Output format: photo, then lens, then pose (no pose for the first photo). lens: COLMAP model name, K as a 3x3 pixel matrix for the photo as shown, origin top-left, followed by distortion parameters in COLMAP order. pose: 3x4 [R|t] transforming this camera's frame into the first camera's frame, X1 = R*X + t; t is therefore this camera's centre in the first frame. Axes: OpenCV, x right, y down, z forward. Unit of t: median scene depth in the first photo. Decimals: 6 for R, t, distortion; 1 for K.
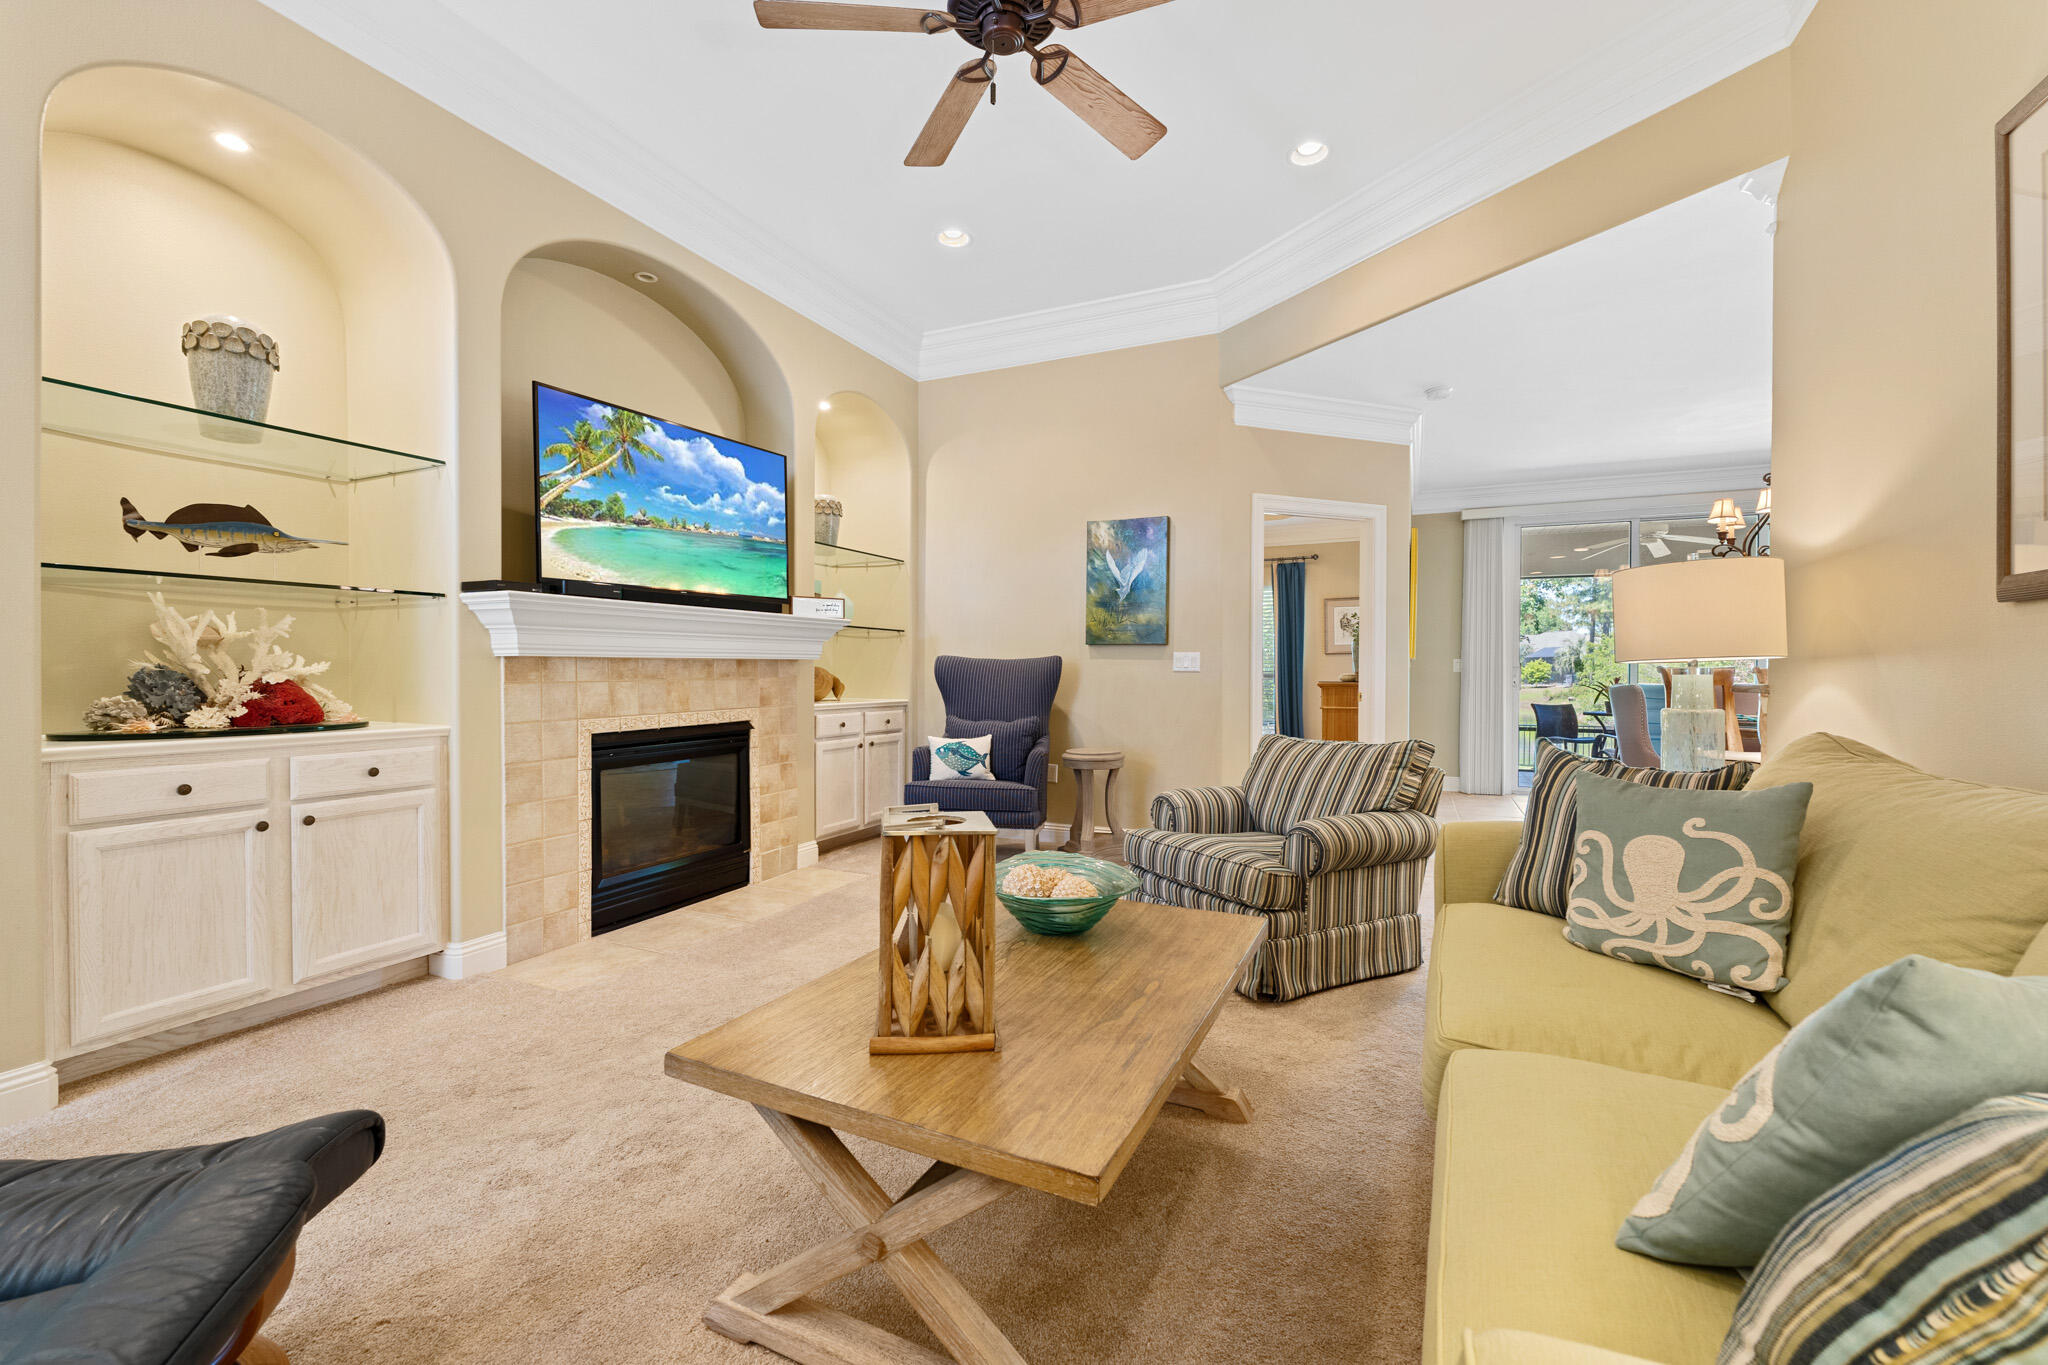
lens RADIAL K [[845.9, 0, 1012.3], [0, 845.9, 681.4], [0, 0, 1]] dist [-0.003359, 0.000123]
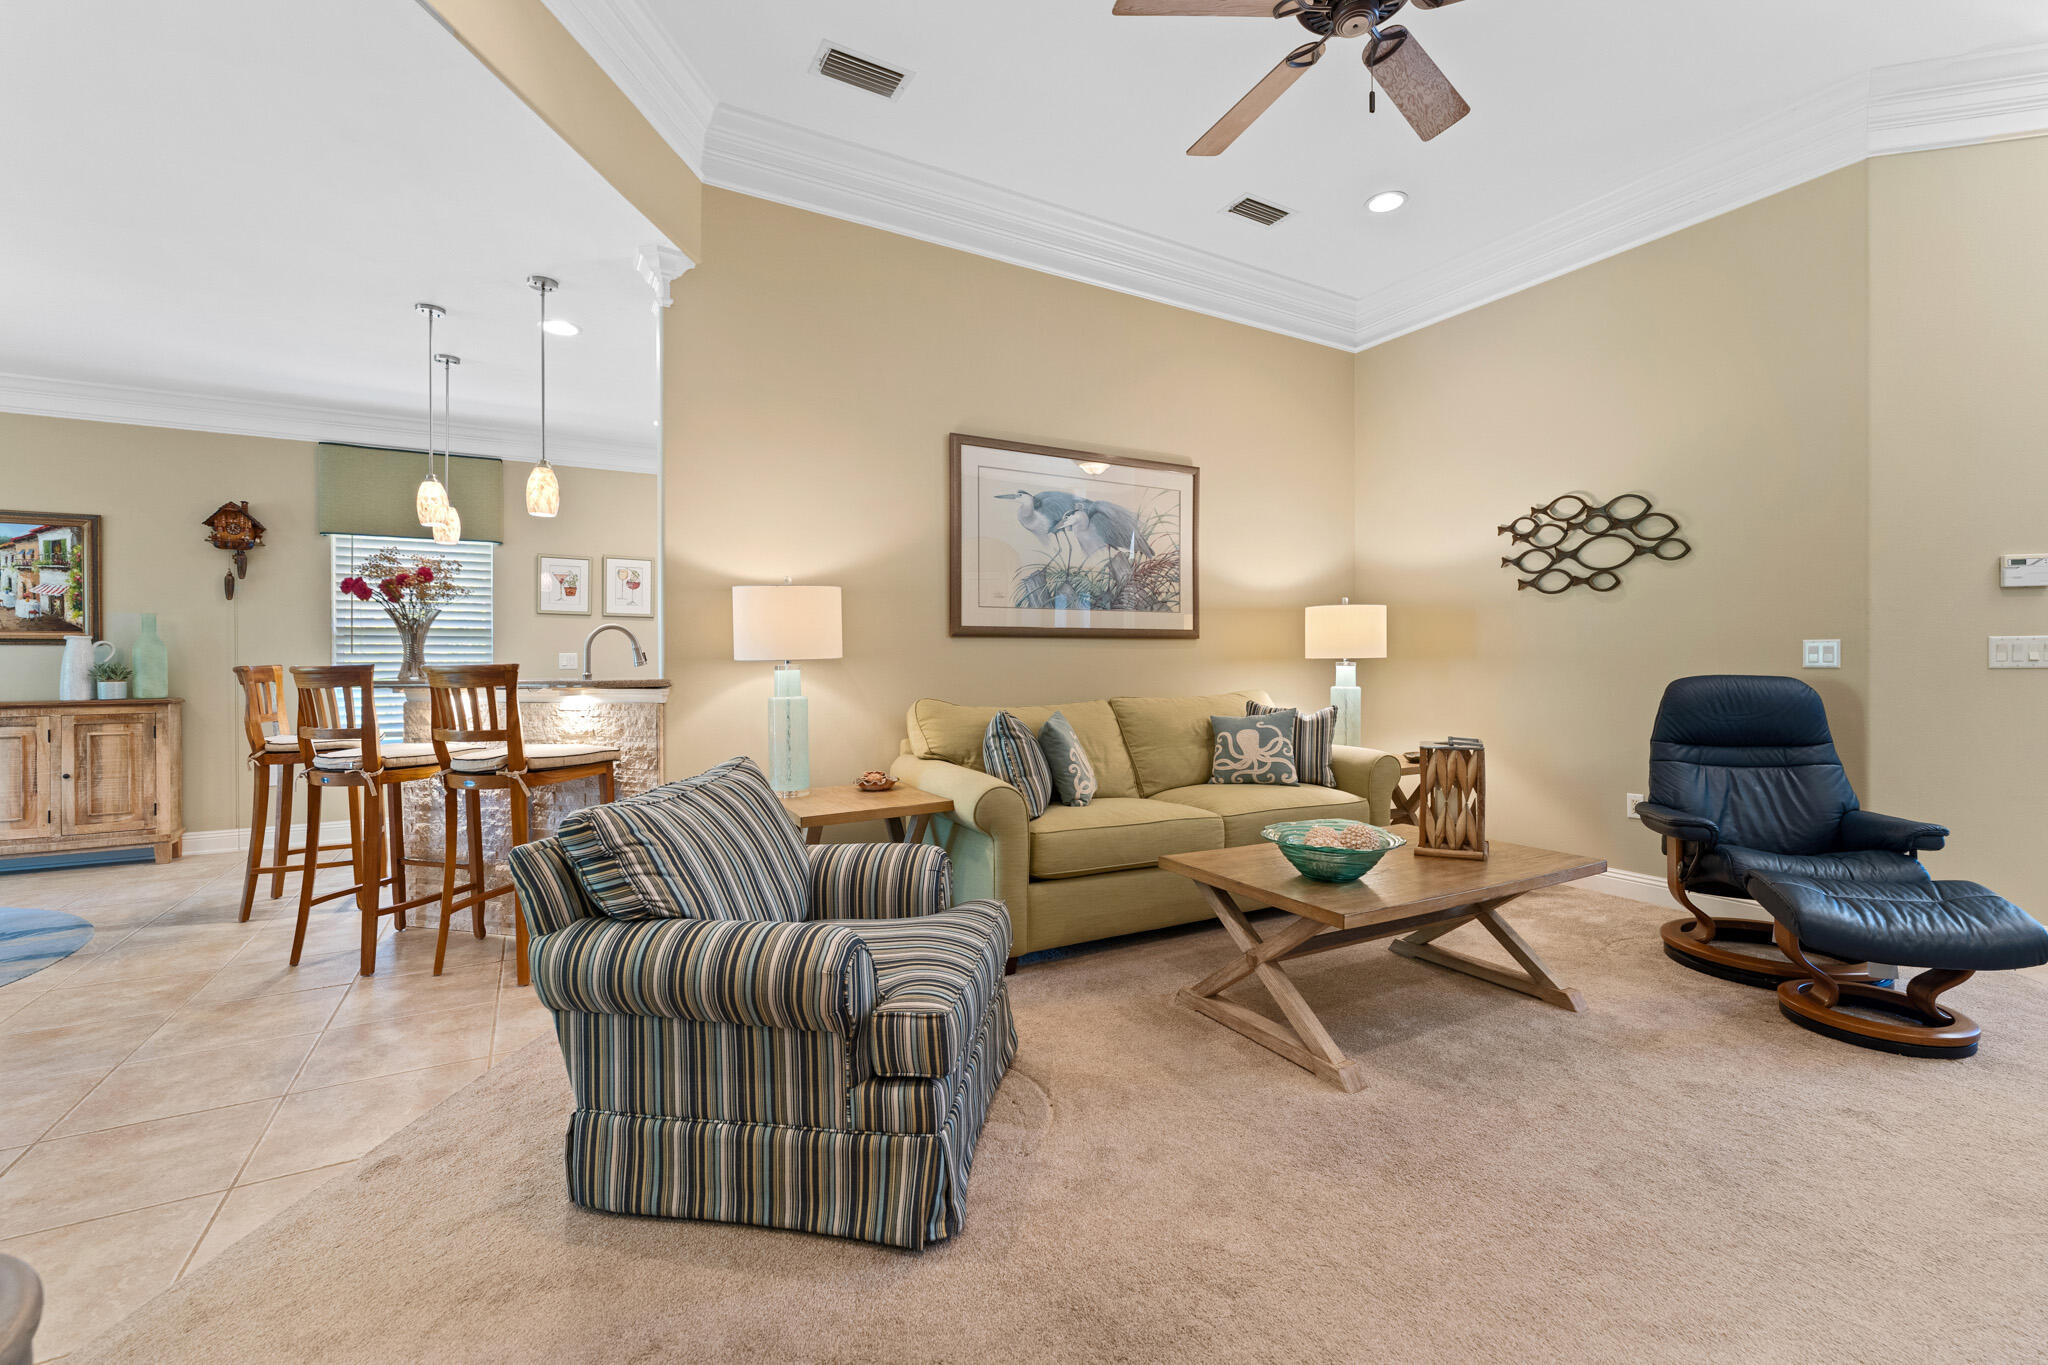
lens RADIAL K [[845.9, 0, 1020.0], [0, 845.9, 664.0], [0, 0, 1]] dist [-0.003359, 0.000123]
pose [[-0.816968, 0.003351, 0.576673, -0.114941], [0.013919, 0.999806, 0.013908, -0.015110], [-0.576515, 0.019389, -0.816857, 0.917381]]
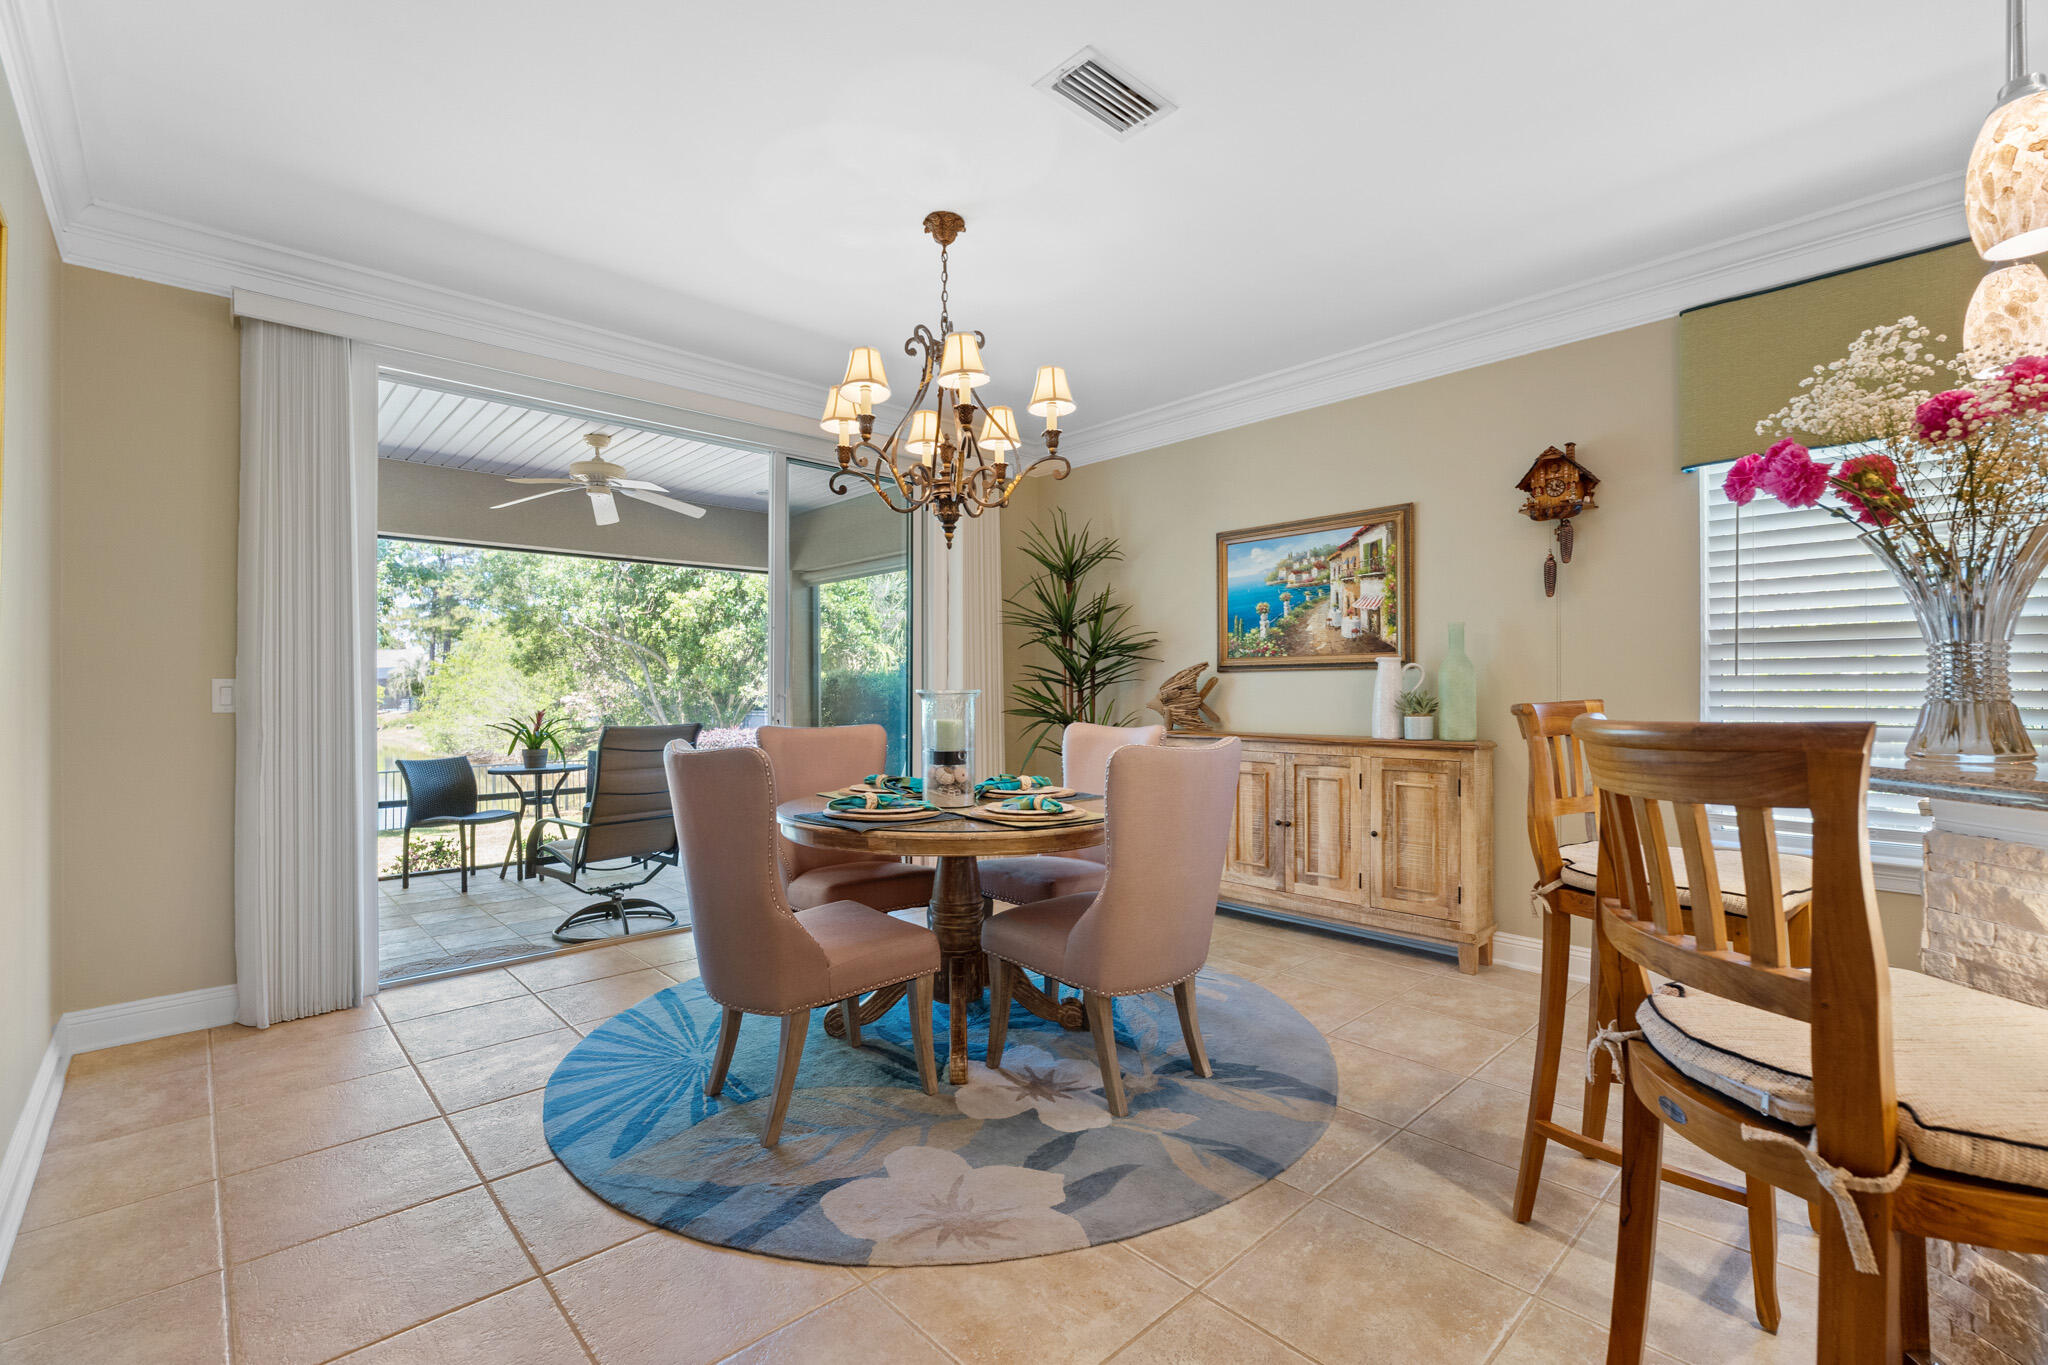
lens RADIAL K [[892.9, 0, 1024.9], [0, 892.9, 690.9], [0, 0, 1]] dist [0.000622, -0.001192]
pose [[0.368195, -0.000913, 0.929748, 0.422485], [0.015654, 0.999864, -0.005217, -0.019259], [-0.929617, 0.016475, 0.368159, 0.766177]]
